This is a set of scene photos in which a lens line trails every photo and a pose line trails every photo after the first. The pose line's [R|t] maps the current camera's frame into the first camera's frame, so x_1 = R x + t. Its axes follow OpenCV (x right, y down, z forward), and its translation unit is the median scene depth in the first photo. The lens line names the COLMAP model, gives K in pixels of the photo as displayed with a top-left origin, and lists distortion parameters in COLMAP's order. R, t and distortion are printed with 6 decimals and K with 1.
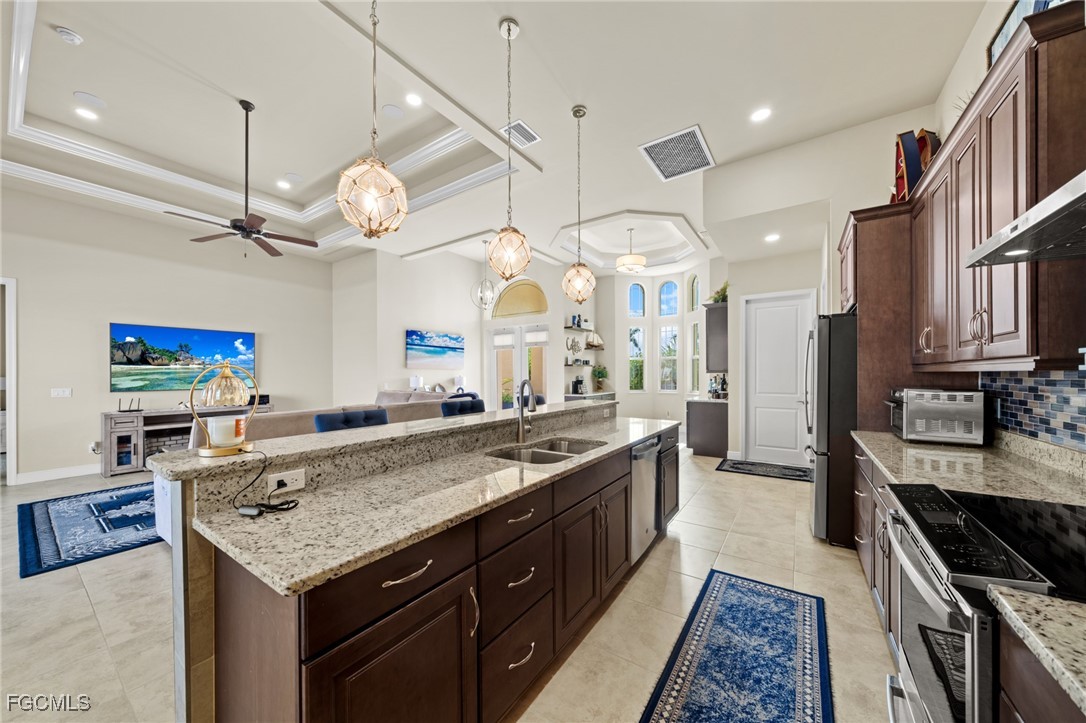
lens RADIAL K [[376.0, 0, 530.9], [0, 376.0, 372.4], [0, 0, 1]] dist [0.002485, -0.000960]
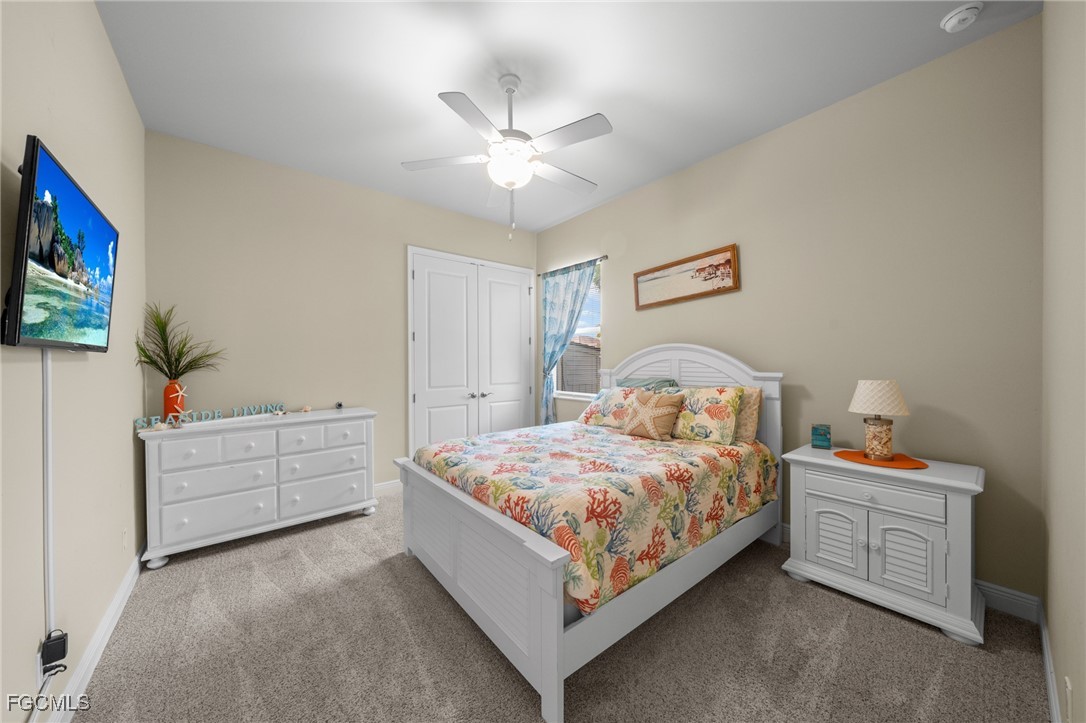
lens RADIAL K [[376.0, 0, 543.1], [0, 376.0, 363.4], [0, 0, 1]] dist [0.002485, -0.000960]
pose [[0.271593, -0.002344, 0.962409, -1.344269], [-0.001152, 0.999996, 0.002761, 0.079009], [-0.962411, -0.001859, 0.271589, 0.439685]]
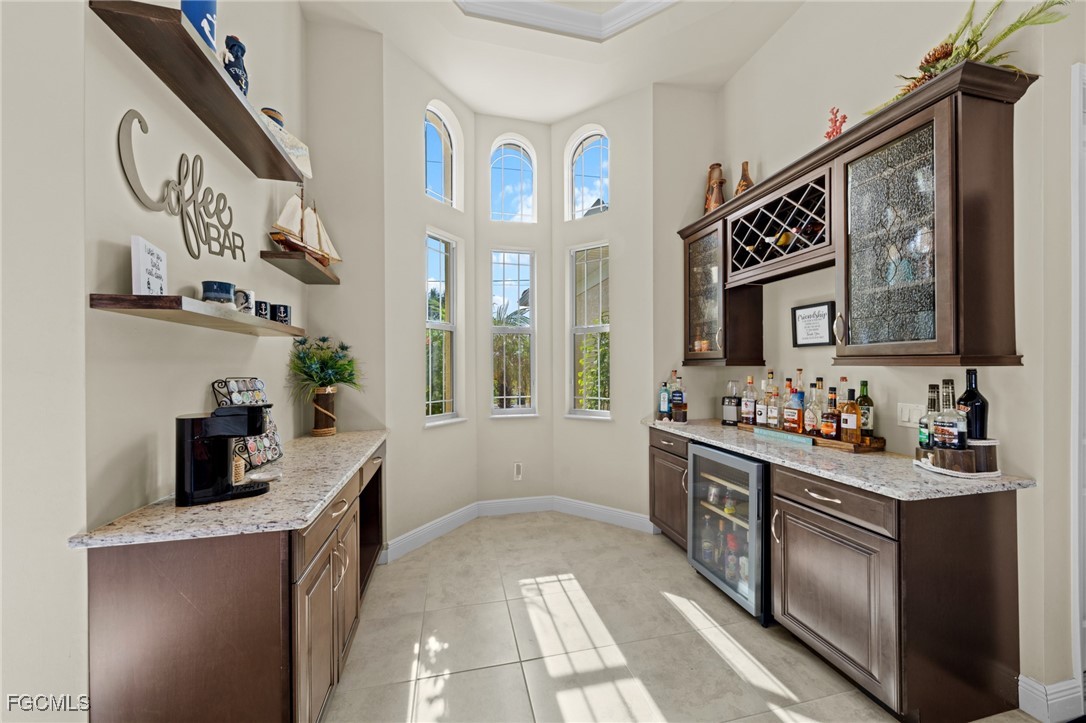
lens RADIAL K [[376.0, 0, 543.4], [0, 376.0, 362.8], [0, 0, 1]] dist [0.002485, -0.000960]
pose [[0.641220, 0.006175, 0.767332, 0.138952], [-0.001820, 0.999977, -0.006527, 0.002017], [-0.767355, 0.002789, 0.641217, 1.250811]]
